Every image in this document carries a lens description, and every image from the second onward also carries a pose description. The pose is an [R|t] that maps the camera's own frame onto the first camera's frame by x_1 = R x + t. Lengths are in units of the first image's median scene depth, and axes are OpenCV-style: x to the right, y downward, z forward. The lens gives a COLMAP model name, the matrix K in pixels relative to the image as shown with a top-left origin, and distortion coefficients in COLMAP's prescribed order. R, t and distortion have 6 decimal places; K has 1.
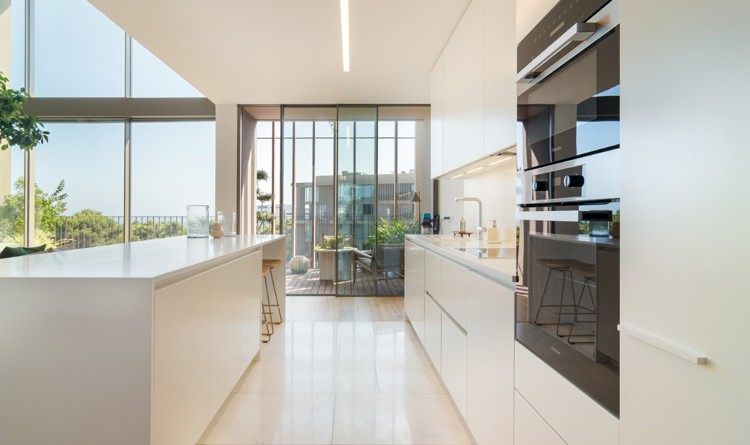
lens RADIAL K [[414.8, 0, 360.1], [0, 414.8, 178.3], [0, 0, 1]] dist [-0.006540, 0.004935]
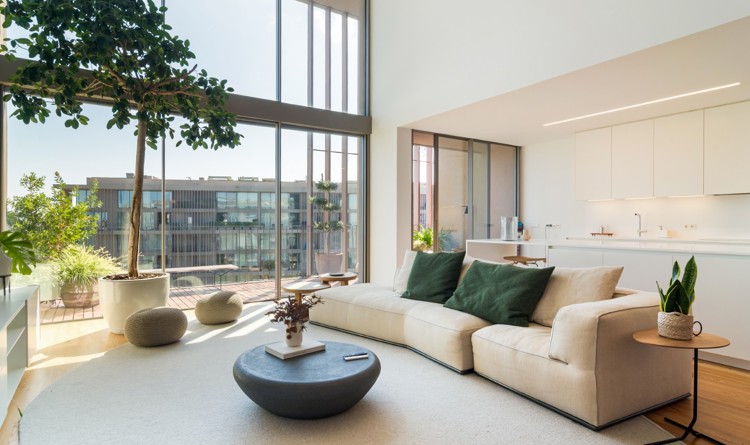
lens RADIAL K [[414.8, 0, 369.0], [0, 414.8, 220.5], [0, 0, 1]] dist [-0.006540, 0.004935]
pose [[0.831689, 0.002336, 0.555237, -0.905735], [-0.046830, 0.996723, 0.065953, 0.005580], [-0.553264, -0.080854, 0.829073, 0.067019]]
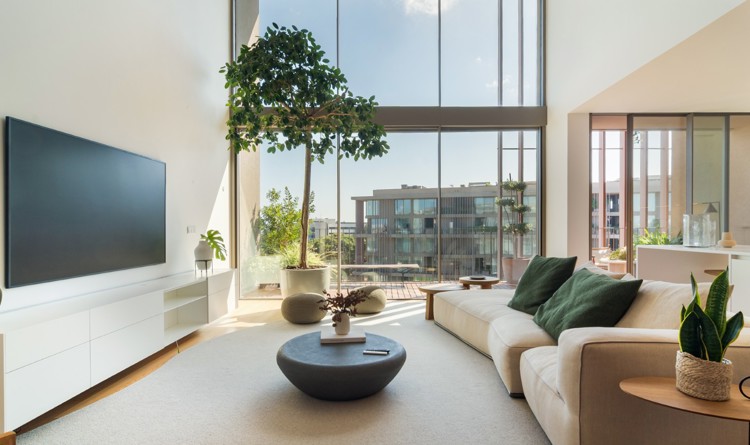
lens RADIAL K [[414.8, 0, 389.1], [0, 414.8, 231.9], [0, 0, 1]] dist [-0.006540, 0.004935]
pose [[0.999997, -0.001568, 0.001945, -0.671249], [0.001375, 0.995452, 0.095257, 0.006594], [-0.002085, -0.095254, 0.995451, -0.003784]]
